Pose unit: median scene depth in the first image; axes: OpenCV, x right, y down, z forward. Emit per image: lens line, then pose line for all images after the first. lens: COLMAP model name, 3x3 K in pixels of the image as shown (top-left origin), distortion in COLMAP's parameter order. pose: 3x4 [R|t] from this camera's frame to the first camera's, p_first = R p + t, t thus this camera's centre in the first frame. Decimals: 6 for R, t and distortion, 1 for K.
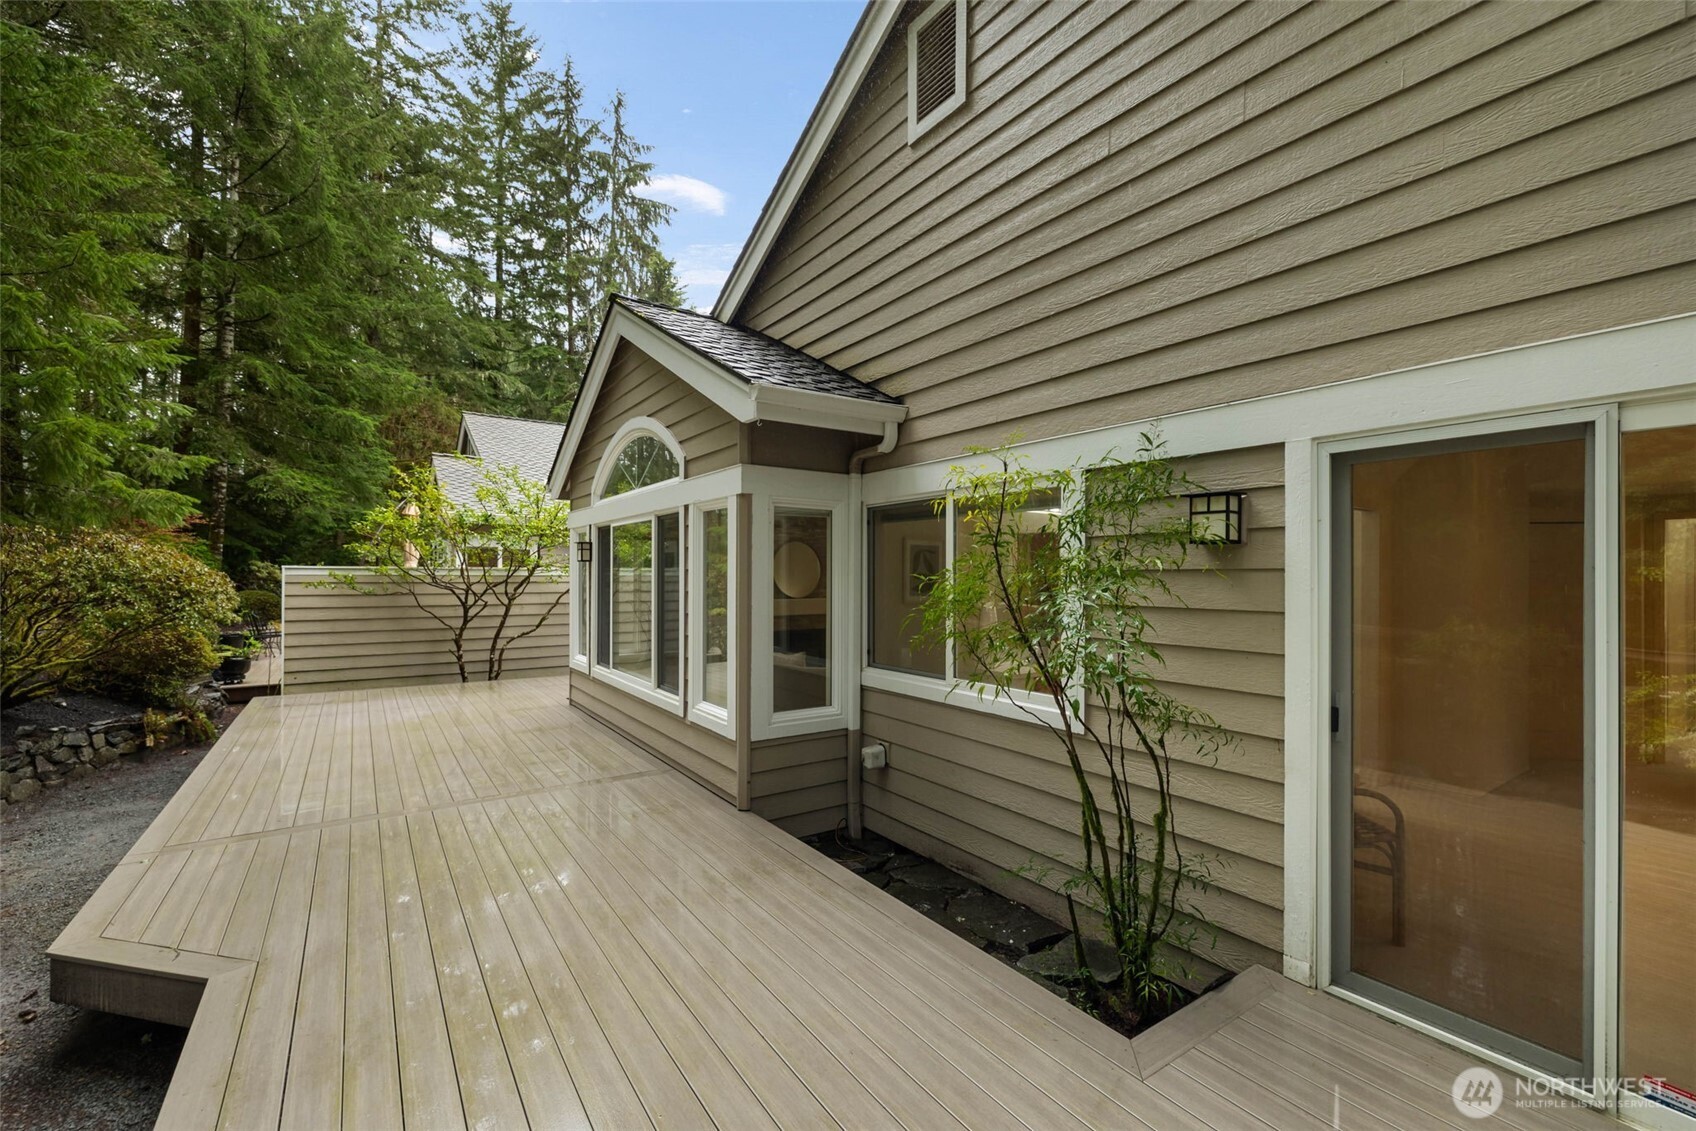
lens RADIAL K [[715.2, 0, 849.5], [0, 715.2, 567.7], [0, 0, 1]] dist [-0.000219, 0.000112]
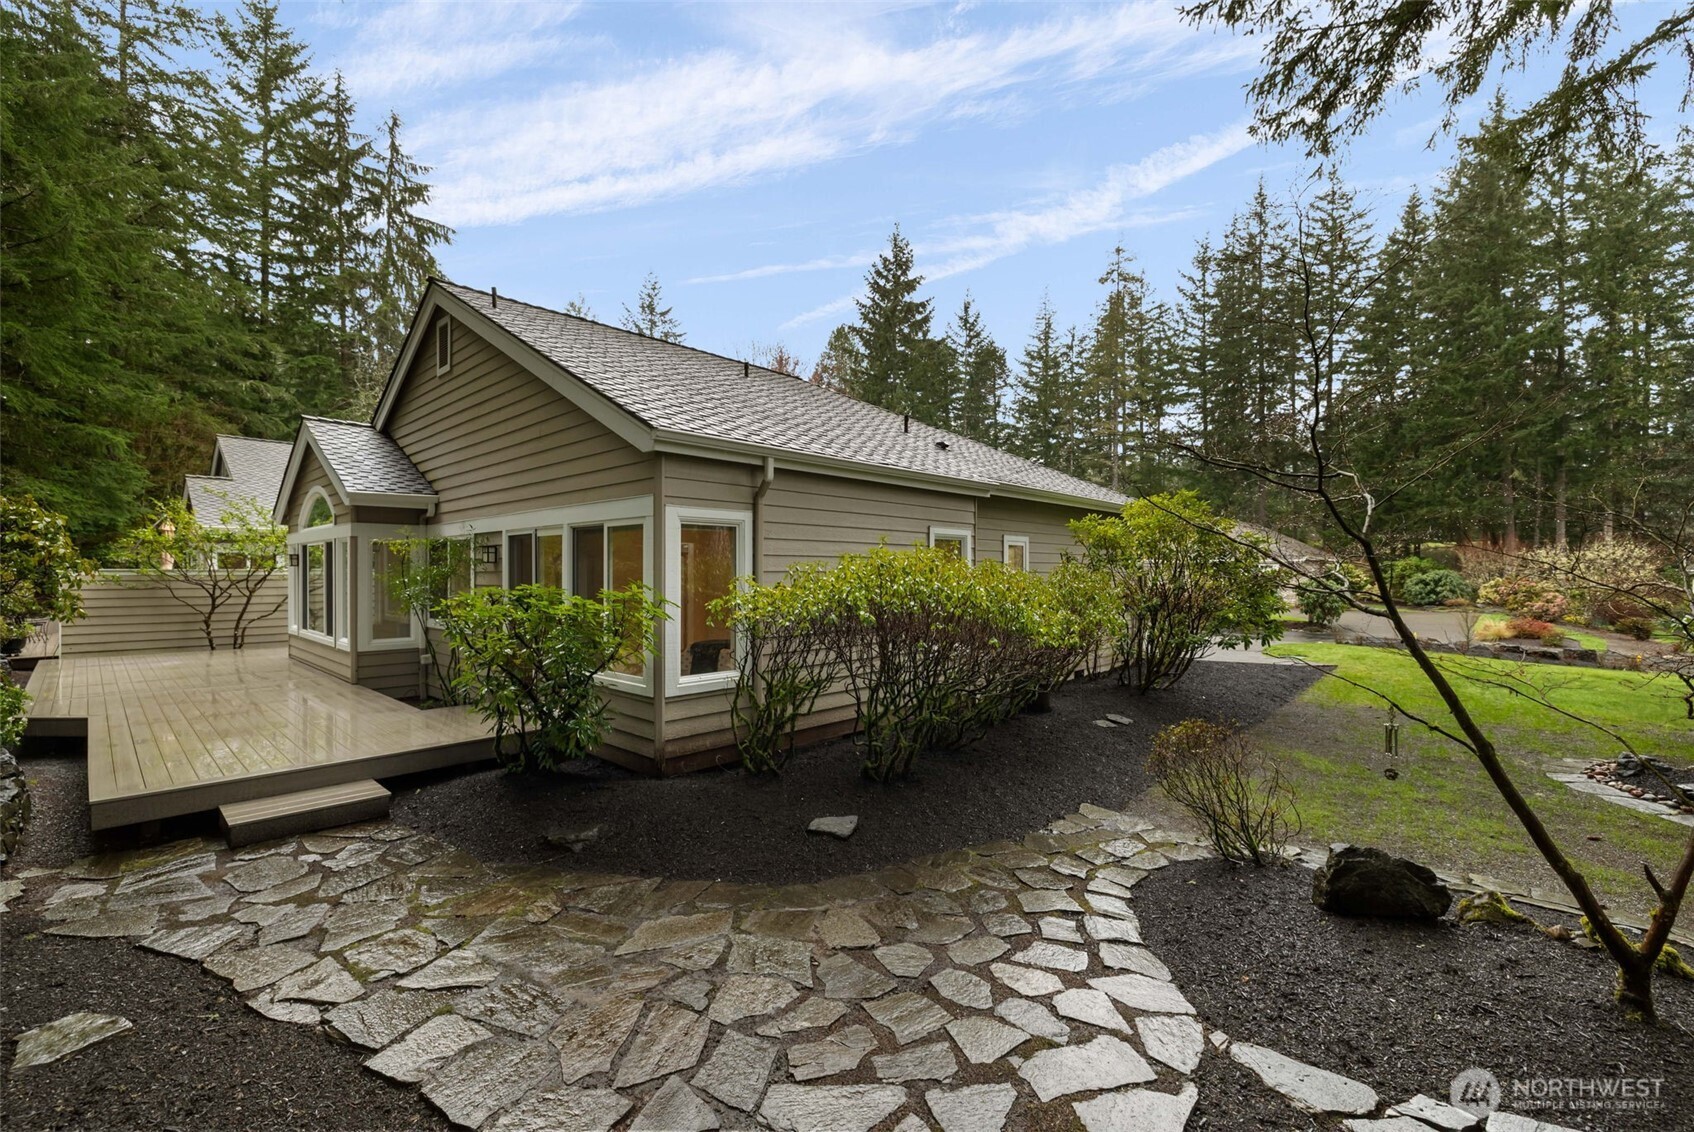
lens RADIAL K [[714.4, 0, 845.3], [0, 714.4, 573.7], [0, 0, 1]] dist [-0.000219, 0.000112]
pose [[0.977385, -0.002034, 0.211456, 0.129613], [0.000013, 0.999954, 0.009555, -0.001790], [-0.211465, -0.009336, 0.977341, -0.216105]]
